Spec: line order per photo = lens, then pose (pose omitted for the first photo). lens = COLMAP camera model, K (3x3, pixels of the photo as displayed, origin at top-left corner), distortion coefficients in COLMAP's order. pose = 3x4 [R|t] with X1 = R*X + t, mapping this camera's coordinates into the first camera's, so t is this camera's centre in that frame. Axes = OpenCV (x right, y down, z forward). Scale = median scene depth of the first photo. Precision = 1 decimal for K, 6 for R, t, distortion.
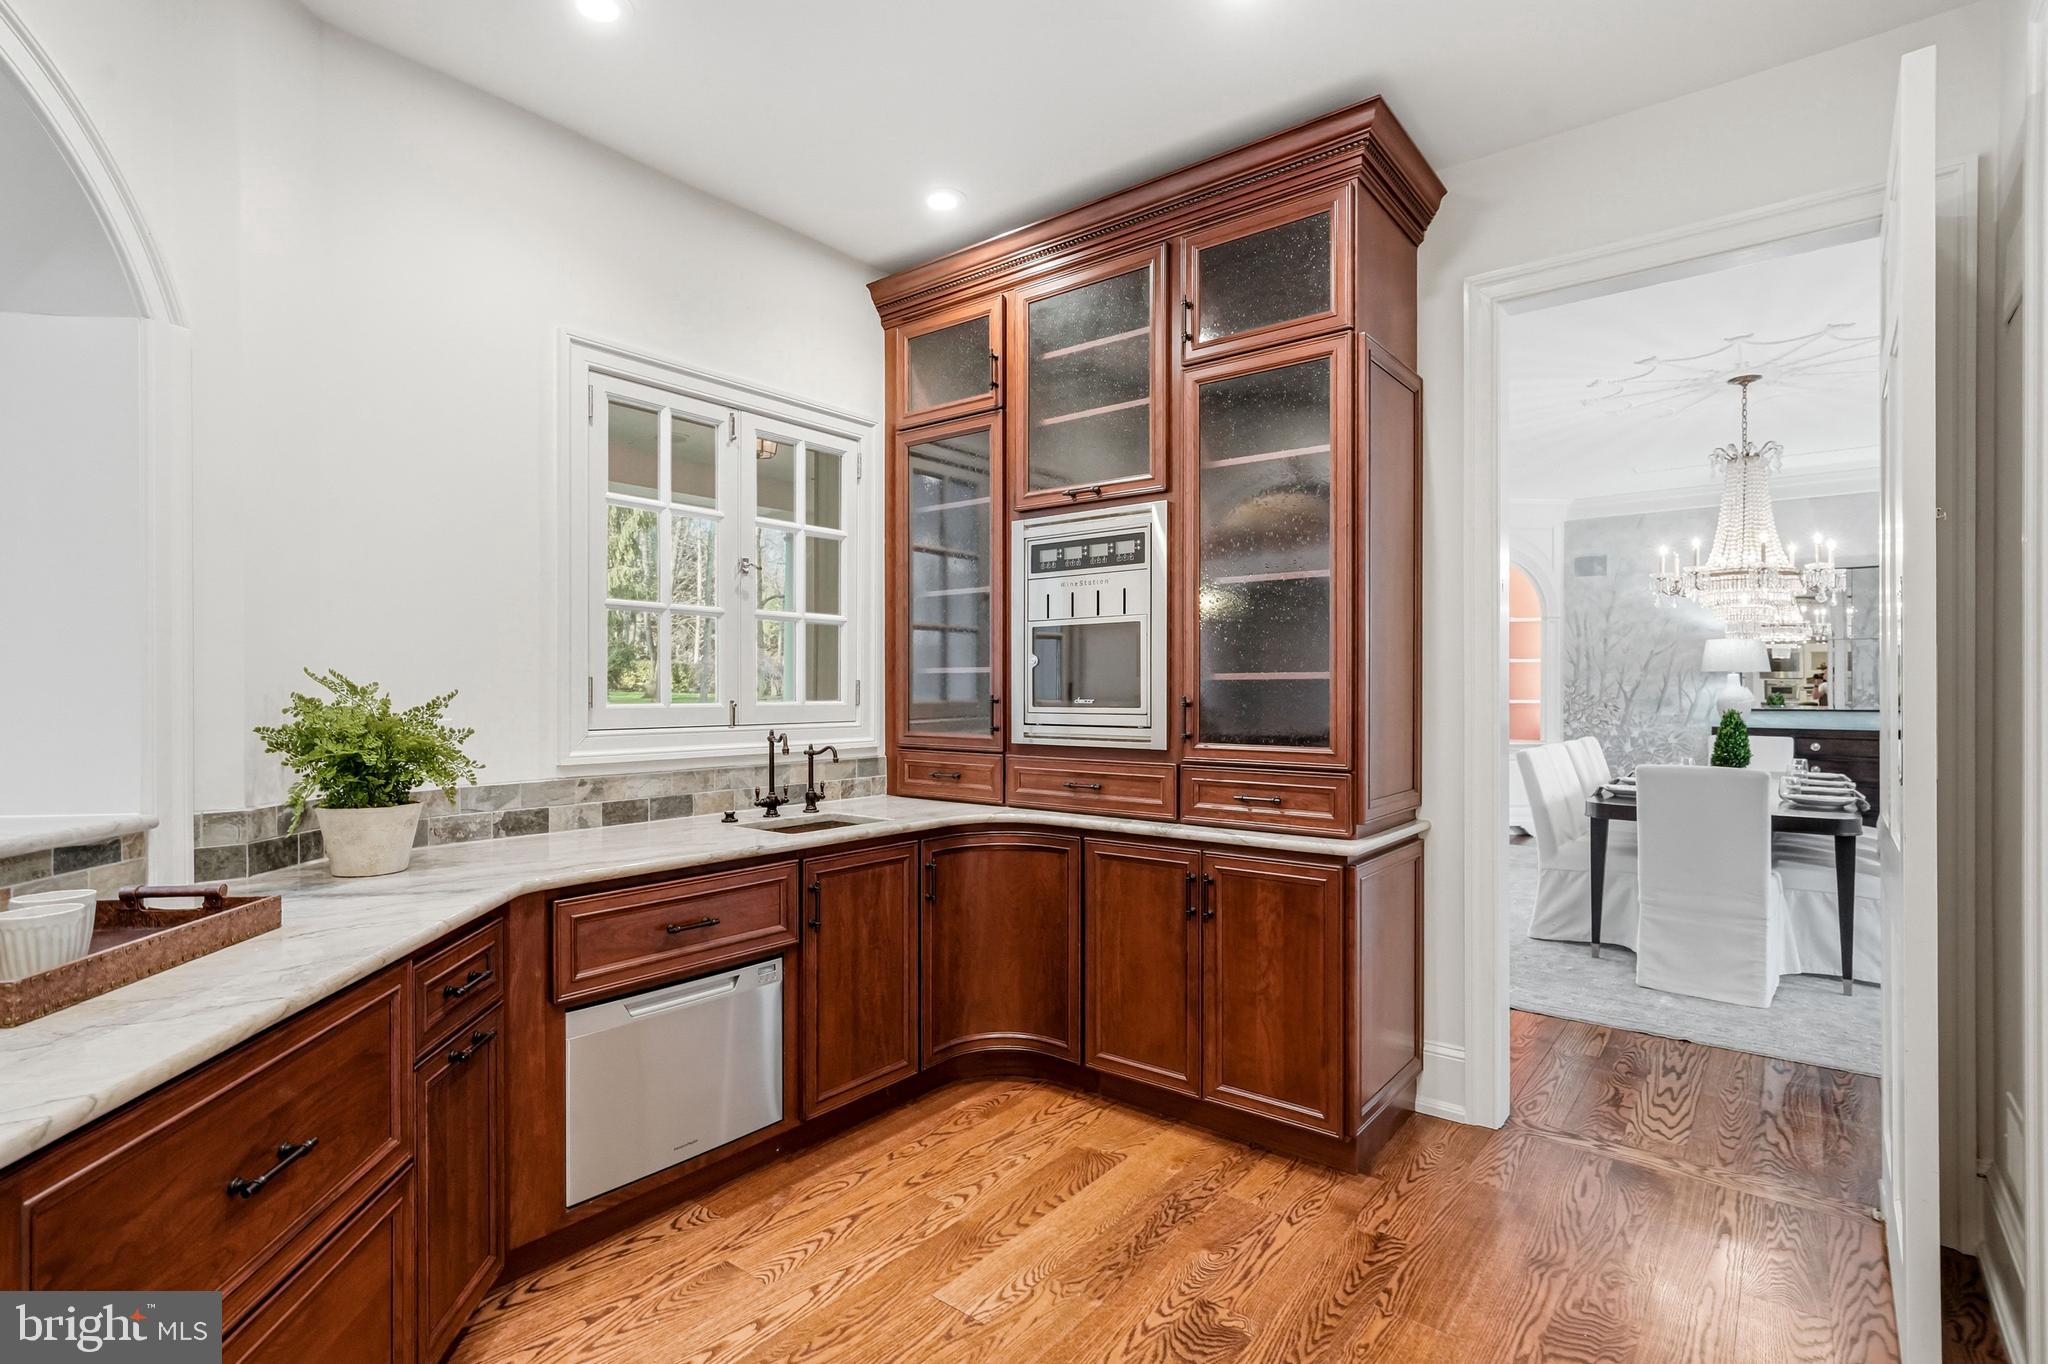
lens RADIAL K [[964.1, 0, 1029.7], [0, 964.1, 688.7], [0, 0, 1]] dist [-0.002519, -0.000235]
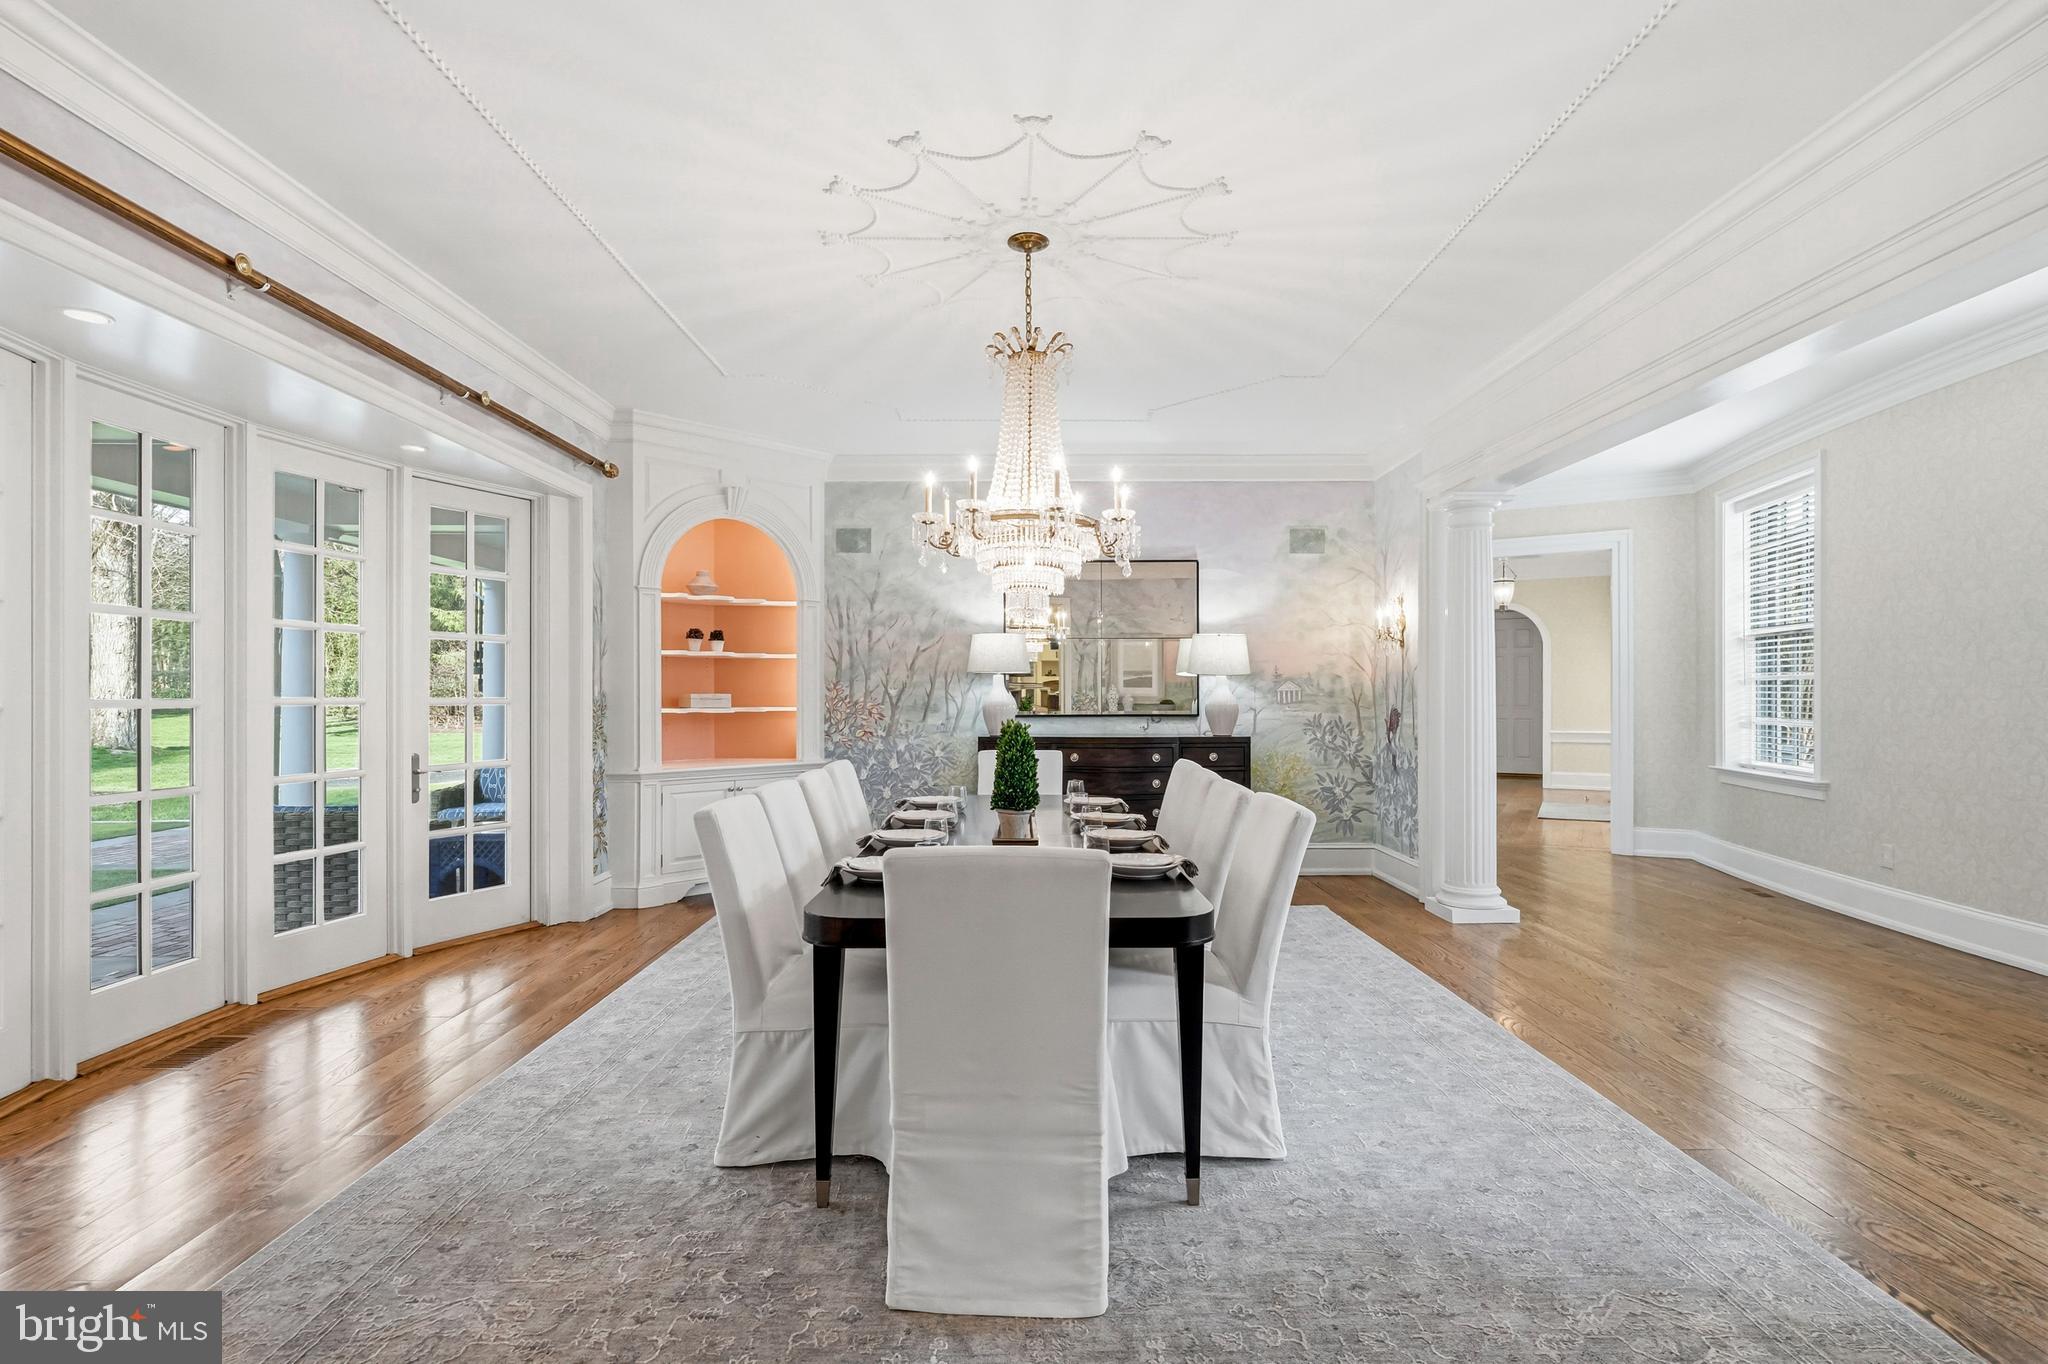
lens RADIAL K [[964.1, 0, 1029.6], [0, 964.1, 691.0], [0, 0, 1]] dist [-0.002519, -0.000235]
pose [[0.774099, -0.000028, 0.633065, 0.196479], [0.002677, 0.999991, -0.003229, 0.001782], [-0.633059, 0.004194, 0.774092, 0.299513]]
